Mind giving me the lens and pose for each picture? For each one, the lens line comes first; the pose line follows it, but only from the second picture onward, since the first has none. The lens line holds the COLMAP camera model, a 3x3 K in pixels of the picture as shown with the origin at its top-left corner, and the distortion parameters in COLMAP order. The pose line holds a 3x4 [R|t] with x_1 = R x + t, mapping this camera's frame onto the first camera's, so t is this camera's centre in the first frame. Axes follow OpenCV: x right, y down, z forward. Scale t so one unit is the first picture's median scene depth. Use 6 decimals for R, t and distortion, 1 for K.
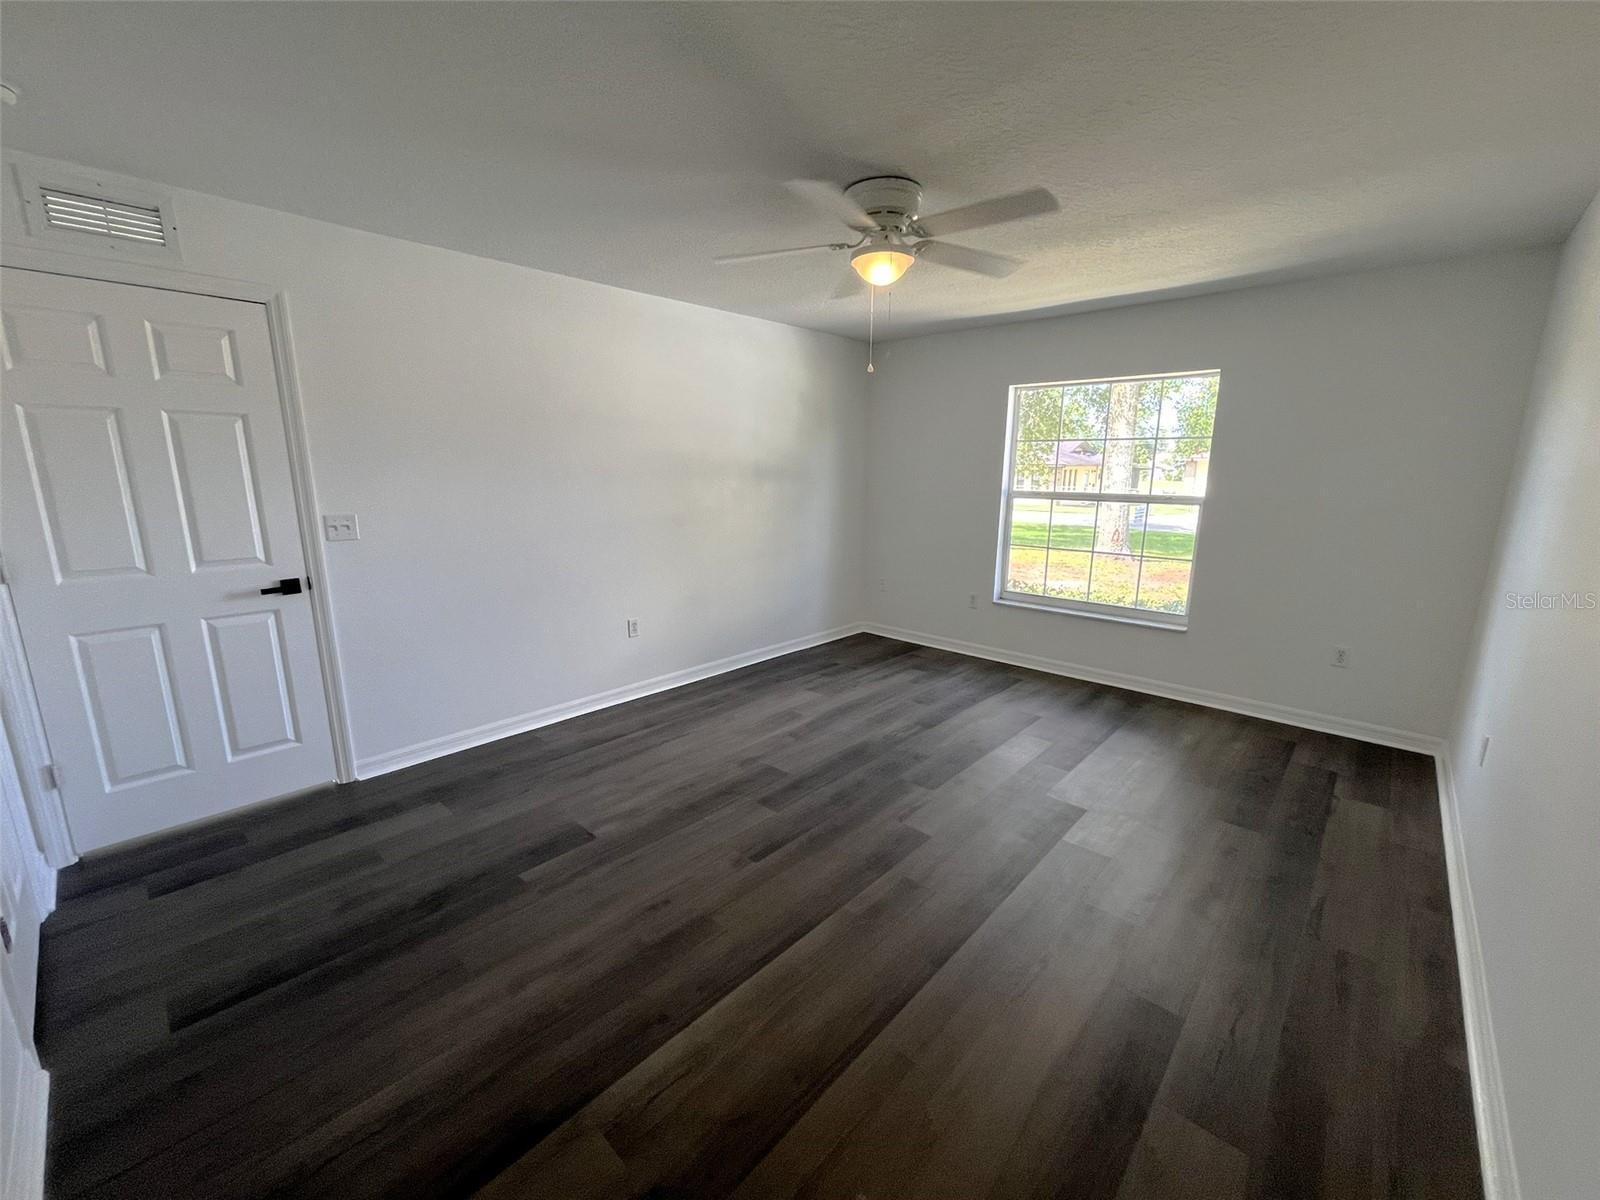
lens RADIAL K [[645.7, 0, 791.8], [0, 645.7, 599.6], [0, 0, 1]] dist [-0.002223, -0.000084]
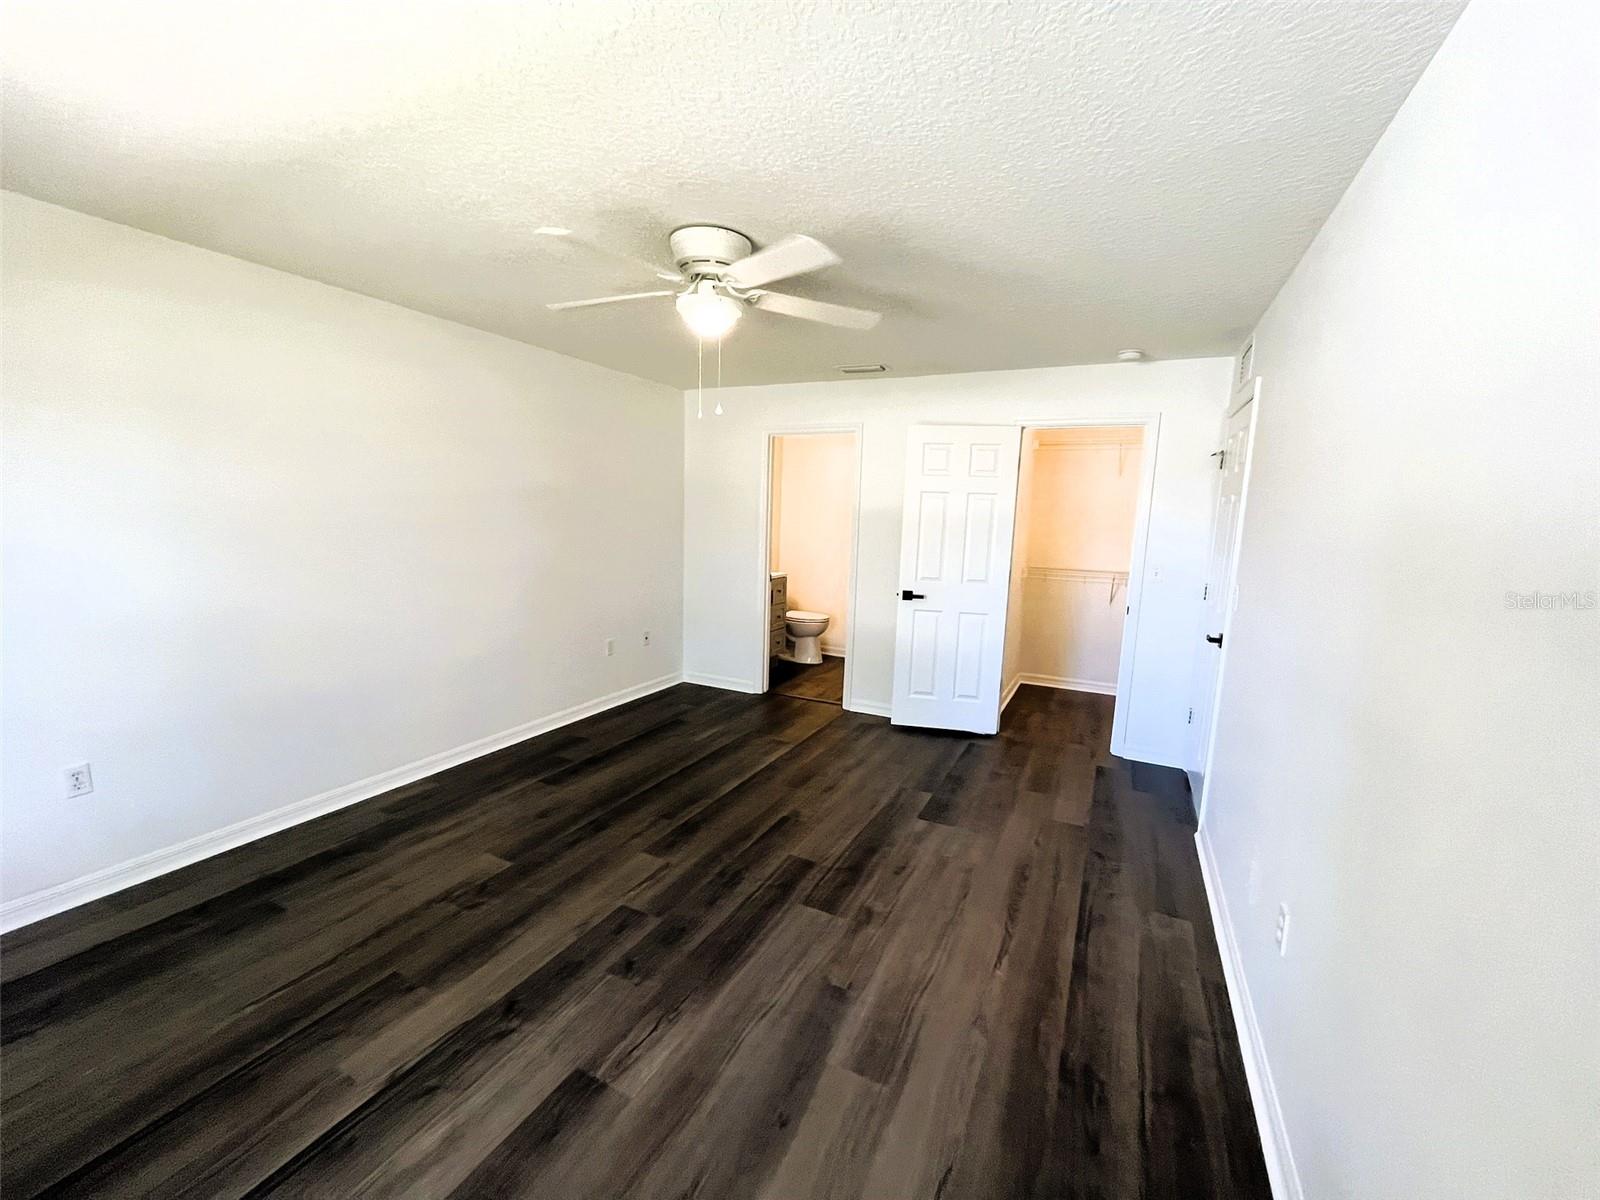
lens RADIAL K [[645.7, 0, 794.0], [0, 645.7, 602.4], [0, 0, 1]] dist [-0.002223, -0.000084]
pose [[-0.959972, 0.010448, -0.279901, 0.231976], [-0.086258, 0.939711, 0.330912, -0.355067], [0.266484, 0.341810, -0.901195, 1.638051]]
